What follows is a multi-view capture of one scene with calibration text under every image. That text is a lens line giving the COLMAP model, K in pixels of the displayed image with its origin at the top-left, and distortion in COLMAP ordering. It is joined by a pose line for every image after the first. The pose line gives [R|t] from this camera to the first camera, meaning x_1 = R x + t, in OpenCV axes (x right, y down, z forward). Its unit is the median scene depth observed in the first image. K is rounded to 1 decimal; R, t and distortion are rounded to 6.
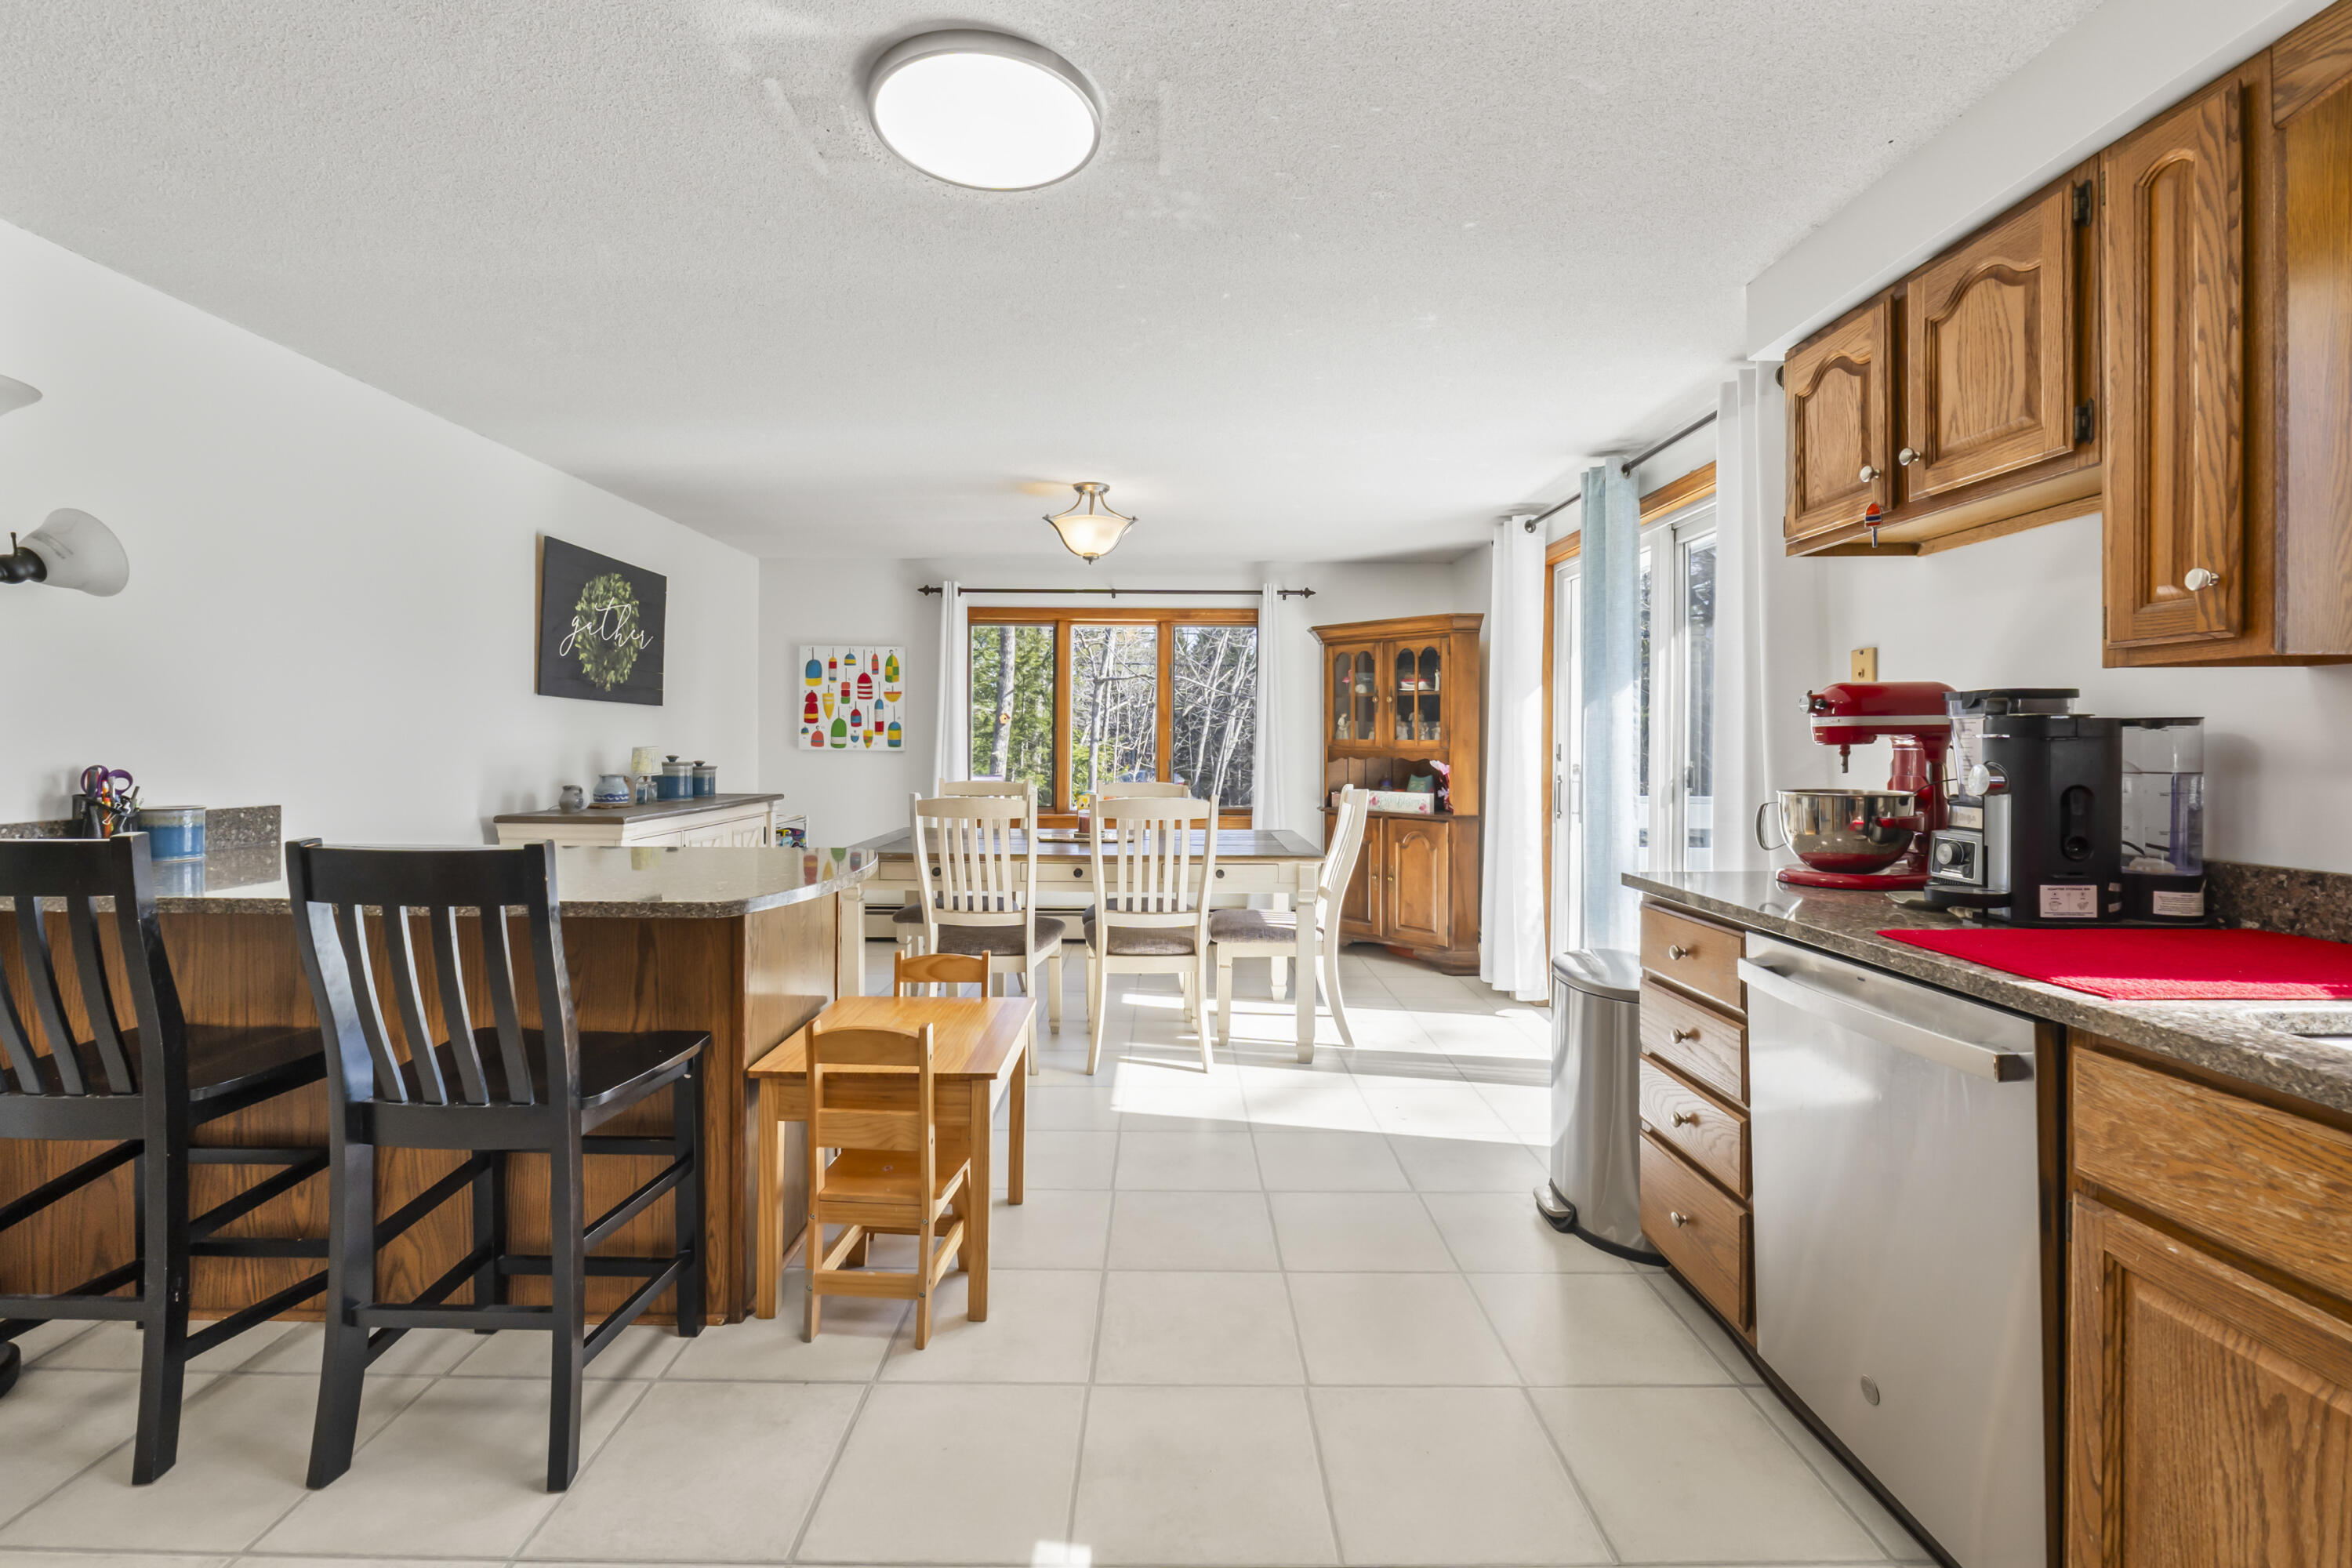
lens RADIAL K [[1004.3, 0, 1156.7], [0, 1004.3, 743.1], [0, 0, 1]] dist [-0.002492, -0.000783]
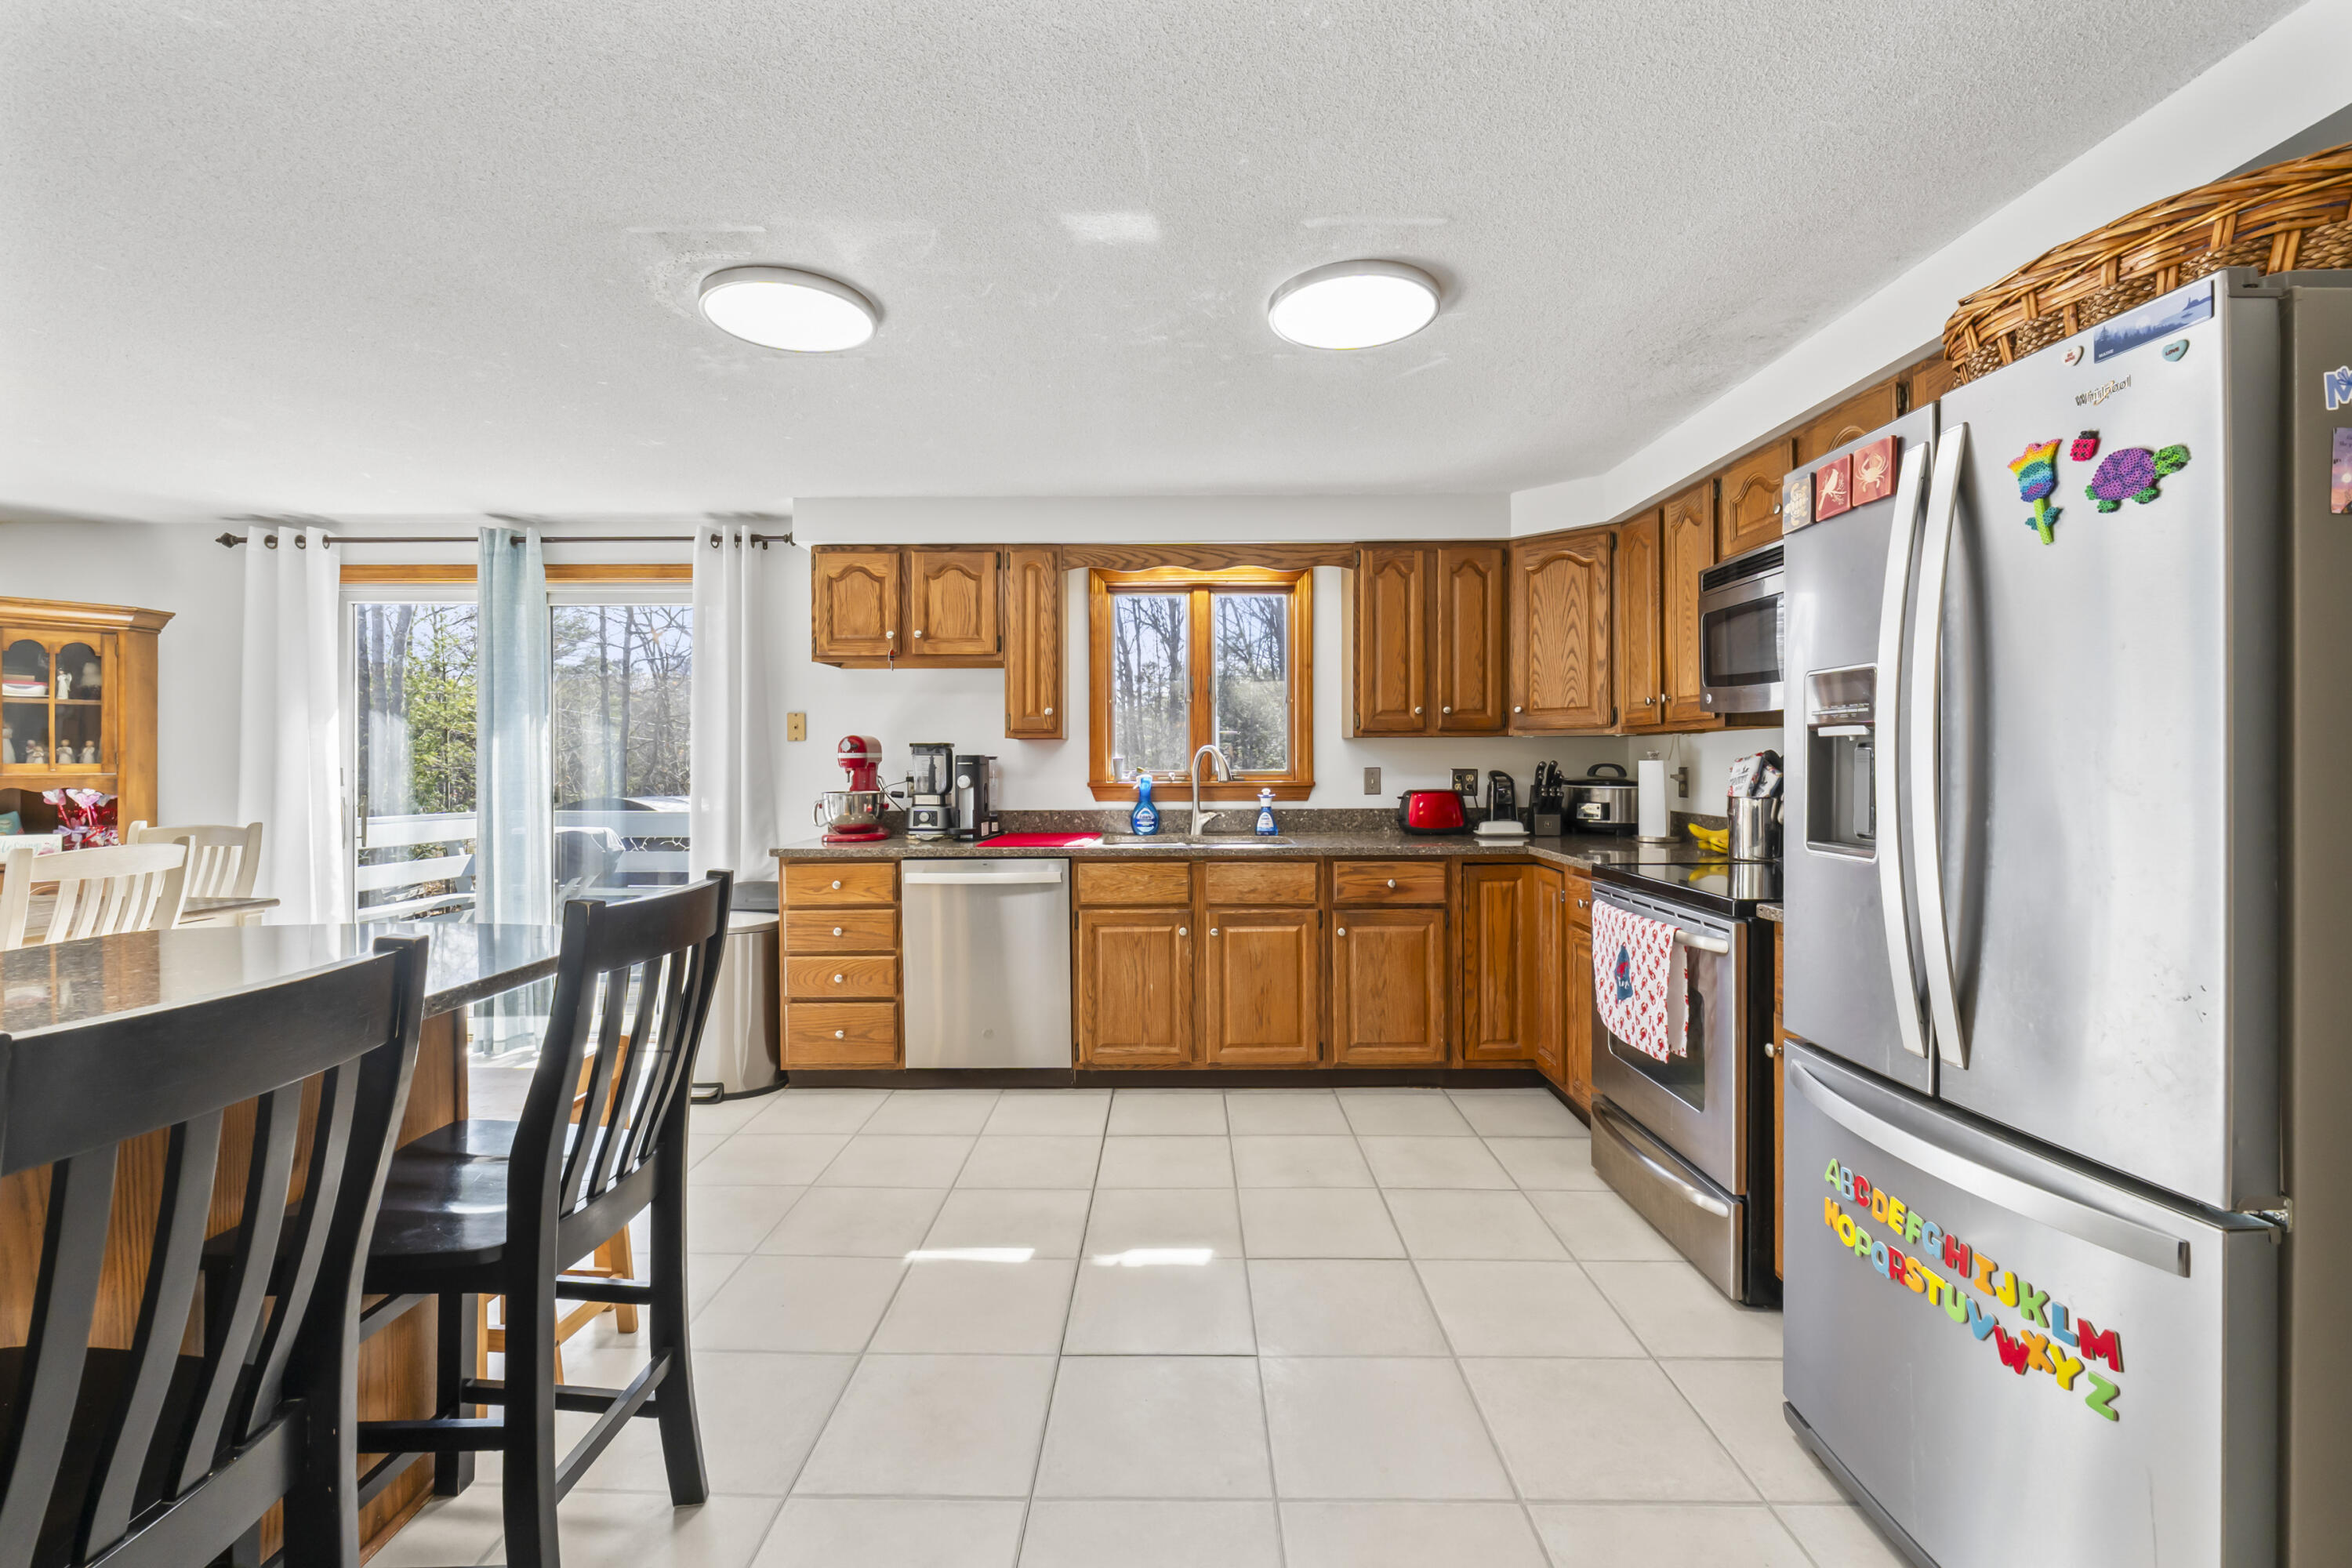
lens RADIAL K [[1012.9, 0, 1168.5], [0, 1012.9, 769.7], [0, 0, 1]] dist [-0.006903, 0.000069]
pose [[-0.001728, -0.005431, 0.999984, -0.509043], [0.002211, 0.999983, 0.005434, -0.001398], [-0.999996, 0.002220, -0.001716, 0.164977]]
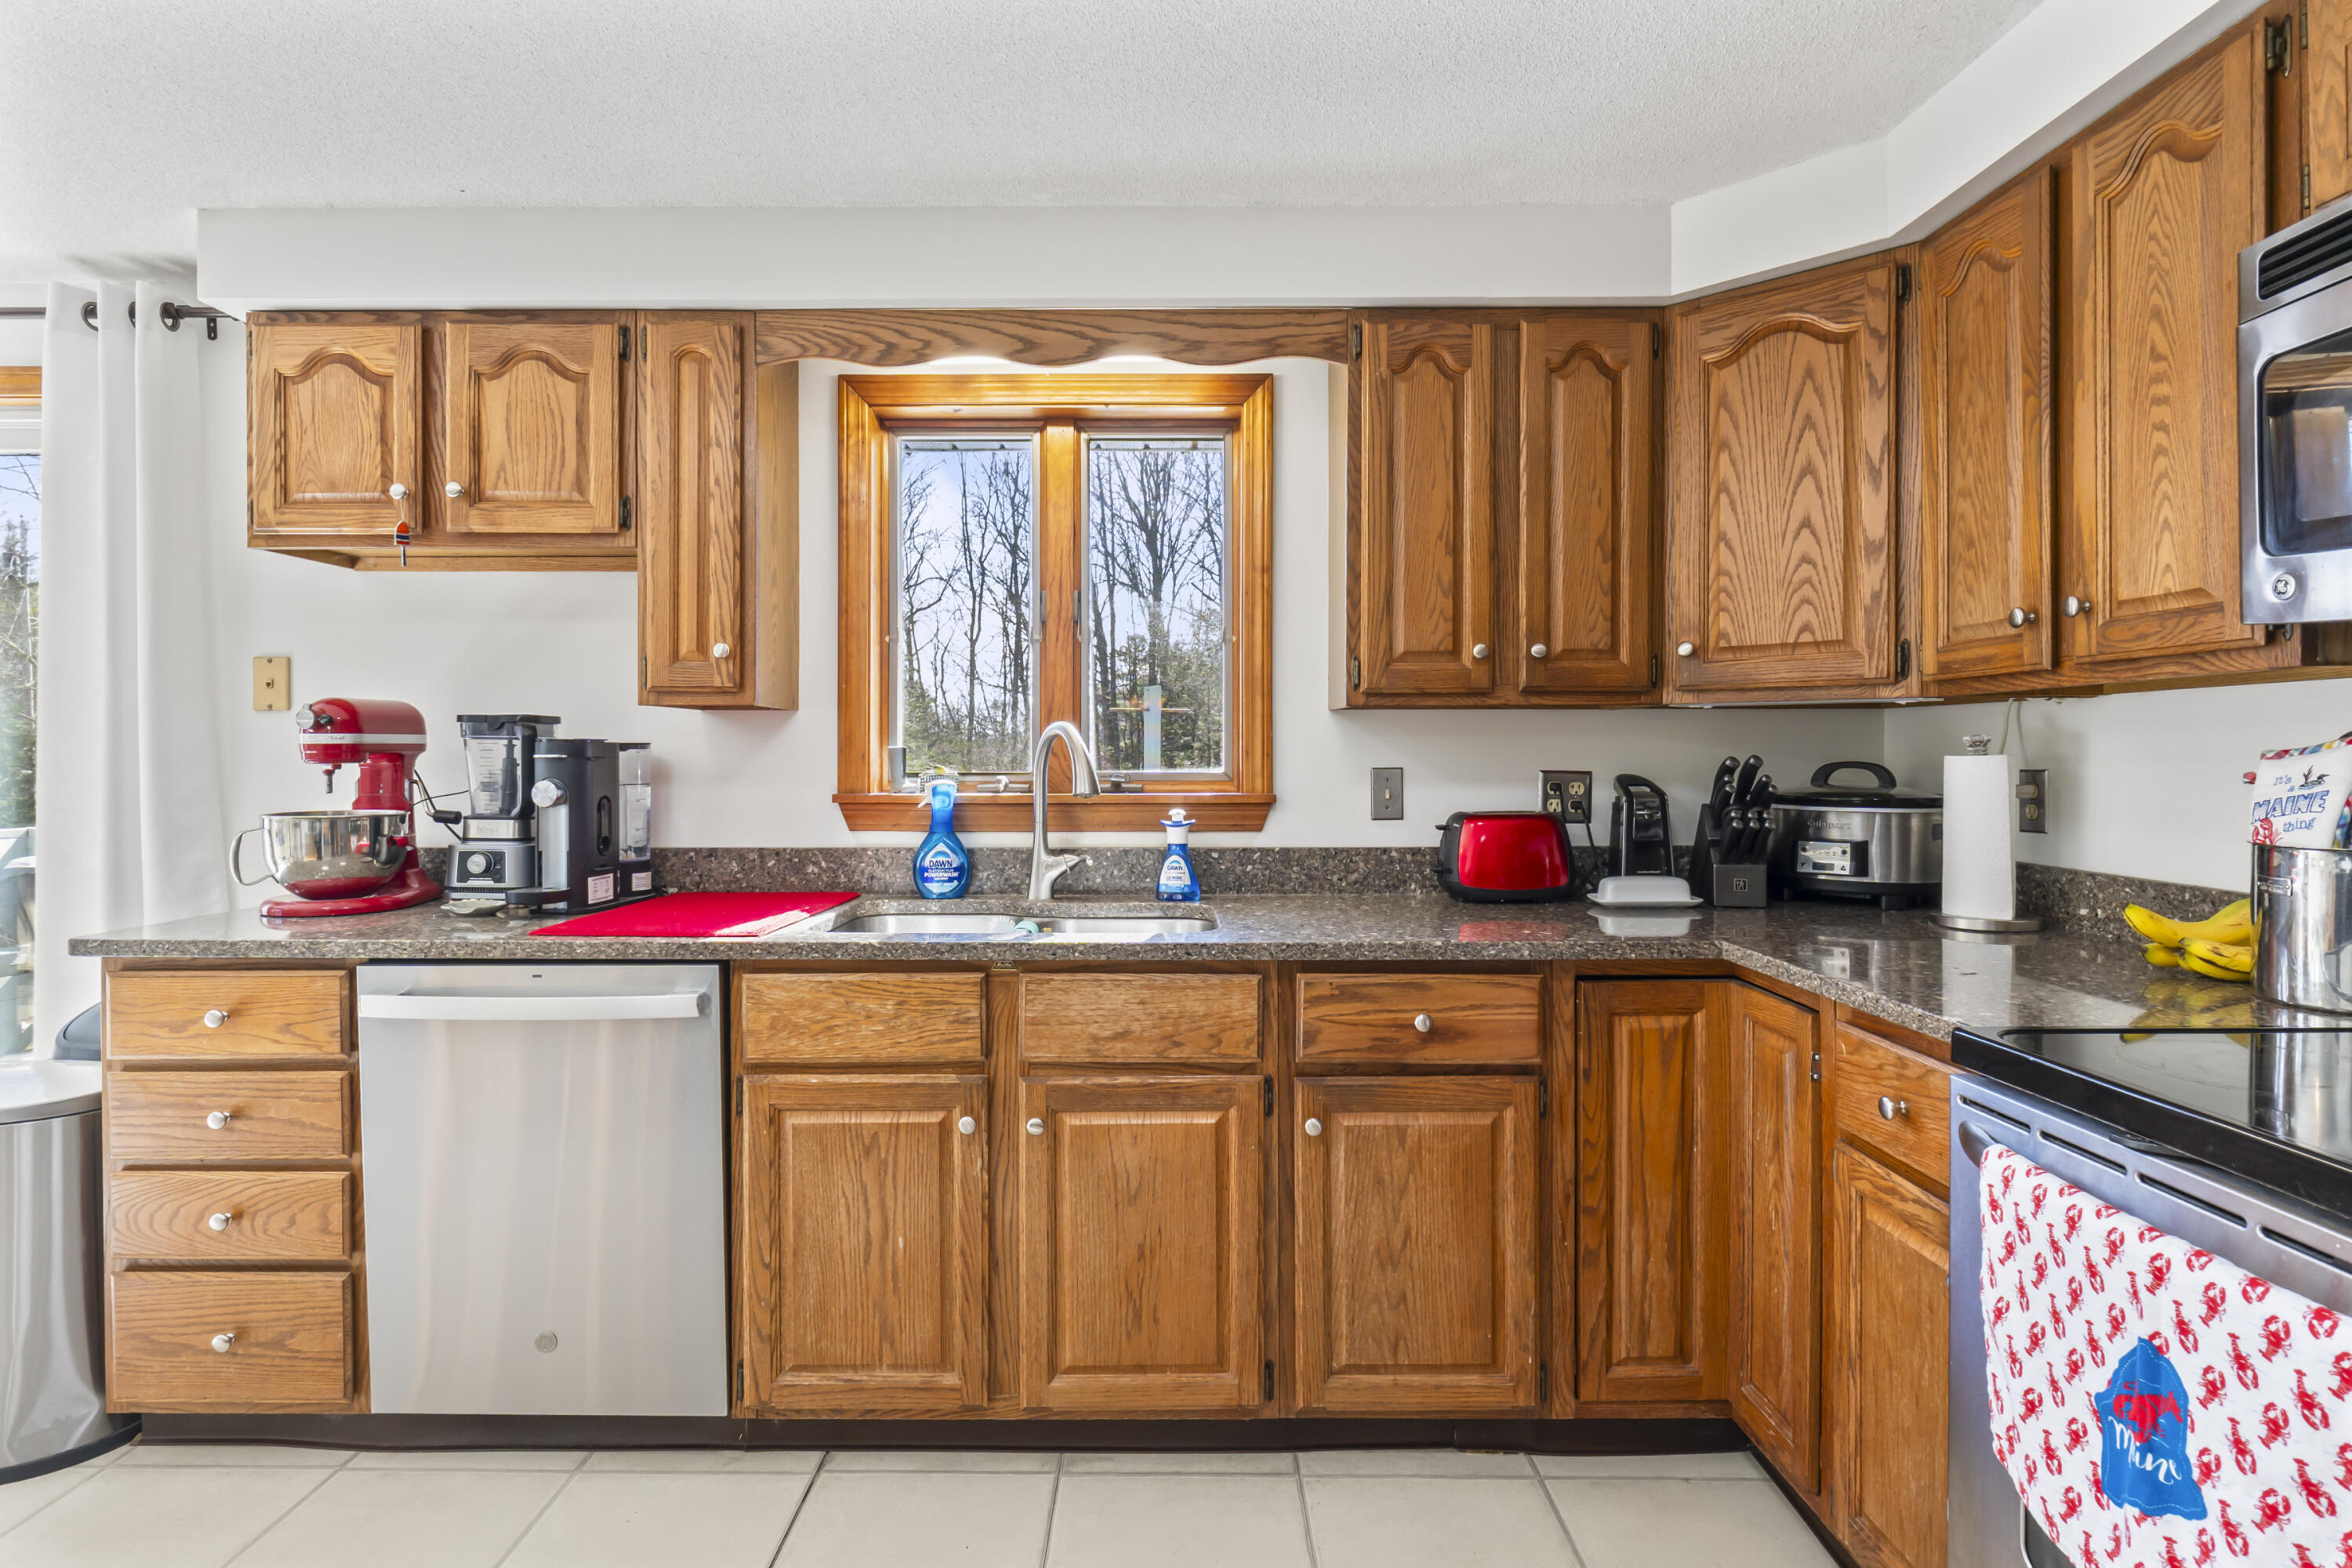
lens RADIAL K [[1211.1, 0, 1168.6], [0, 1211.1, 769.2], [0, 0, 1]] dist [-0.007687, -0.000195]
pose [[-0.007228, -0.005715, 0.999958, -0.186252], [-0.002055, 0.999982, 0.005700, -0.000442], [-0.999972, -0.002013, -0.007240, 0.091814]]
